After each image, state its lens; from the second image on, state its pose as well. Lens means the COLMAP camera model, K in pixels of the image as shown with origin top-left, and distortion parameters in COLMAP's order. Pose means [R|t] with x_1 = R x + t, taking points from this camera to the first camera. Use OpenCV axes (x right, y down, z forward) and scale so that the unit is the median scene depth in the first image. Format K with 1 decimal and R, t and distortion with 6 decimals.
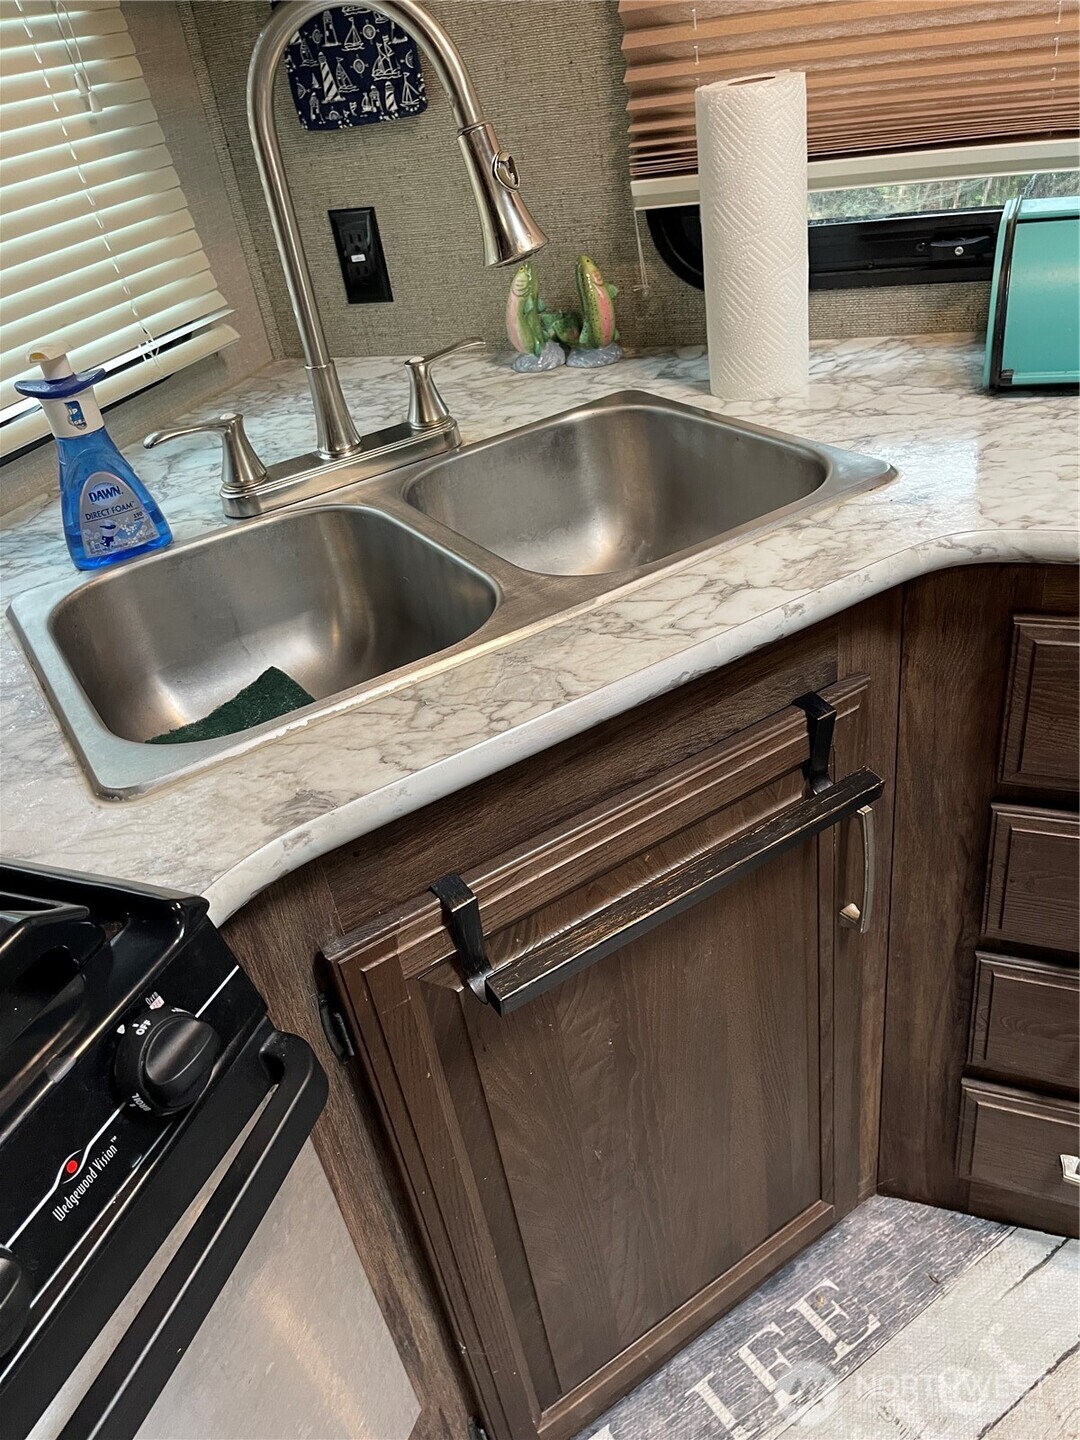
lens RADIAL K [[1095.1, 0, 539.5], [0, 1095.1, 728.5], [0, 0, 1]] dist [0.069047, -0.092248]
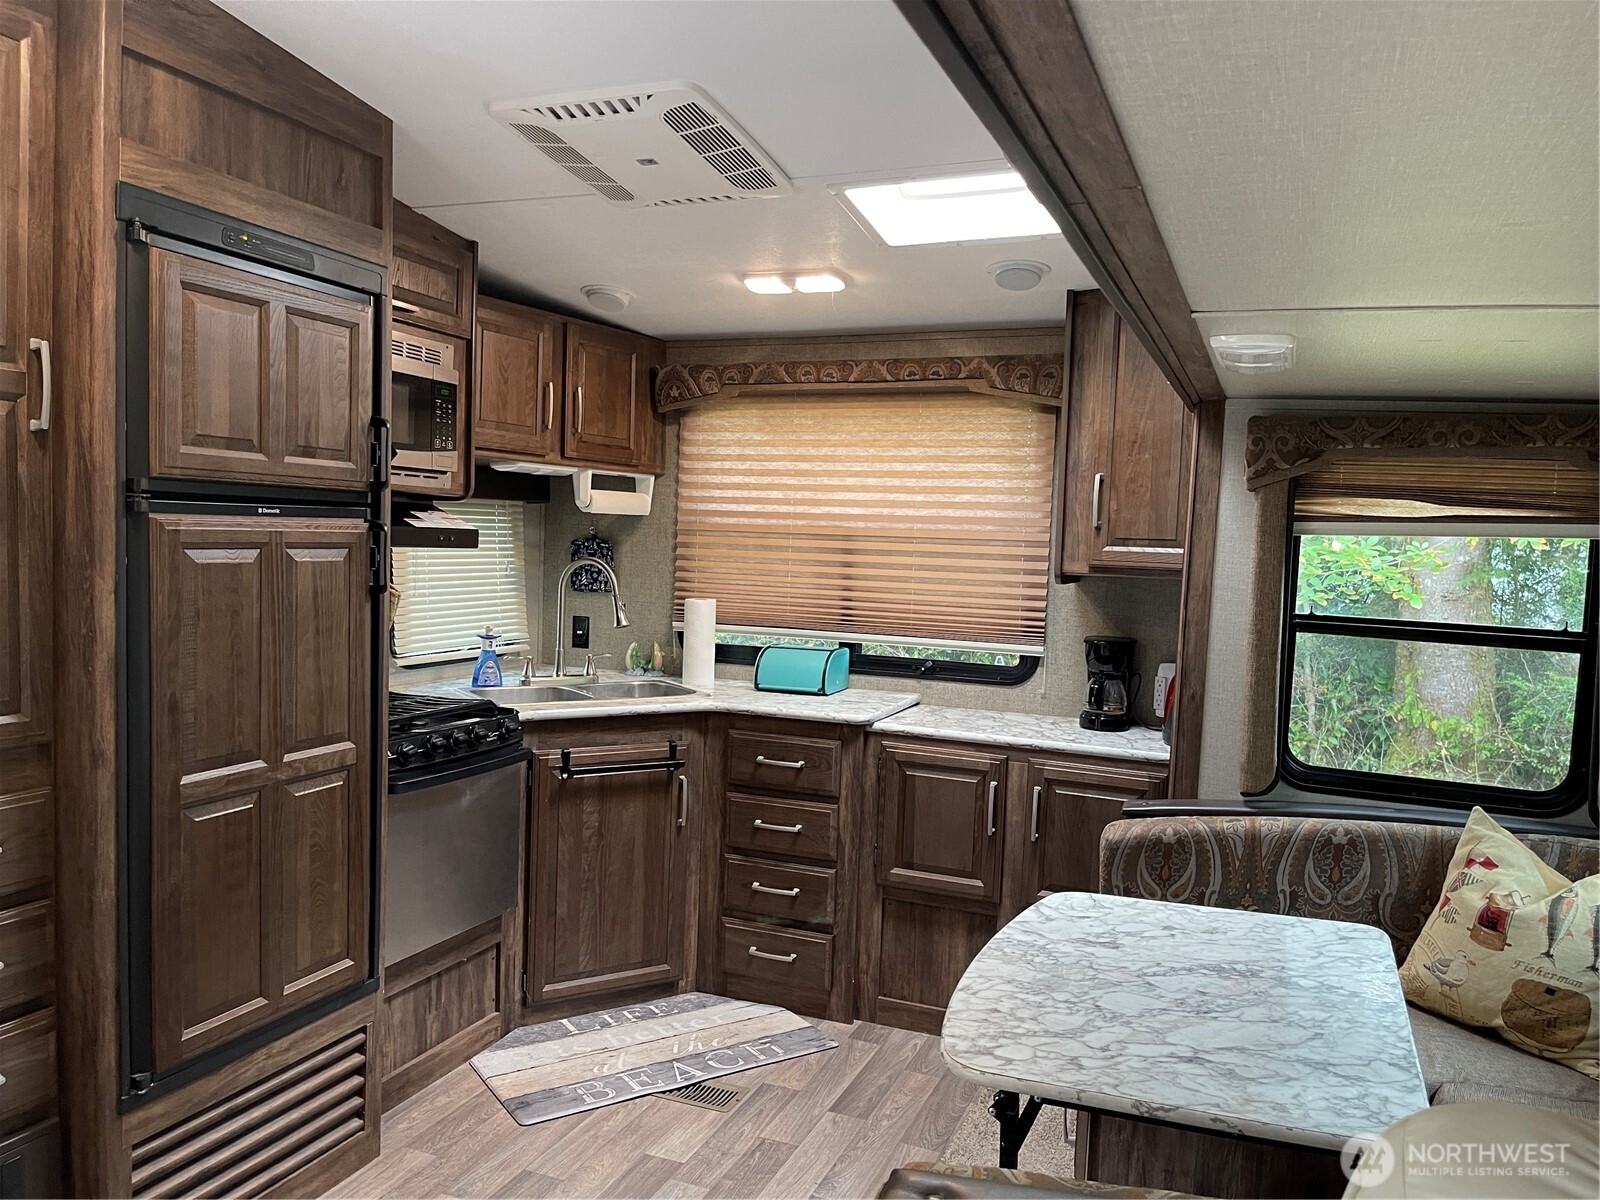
lens RADIAL K [[1216.8, 0, 794.4], [0, 1216.8, 614.2], [0, 0, 1]] dist [0.069047, -0.092248]
pose [[0.984203, 0.176941, 0.006117, 0.397240], [-0.150191, 0.852709, -0.500330, 1.153105], [-0.093745, 0.491508, 0.865813, -2.013120]]
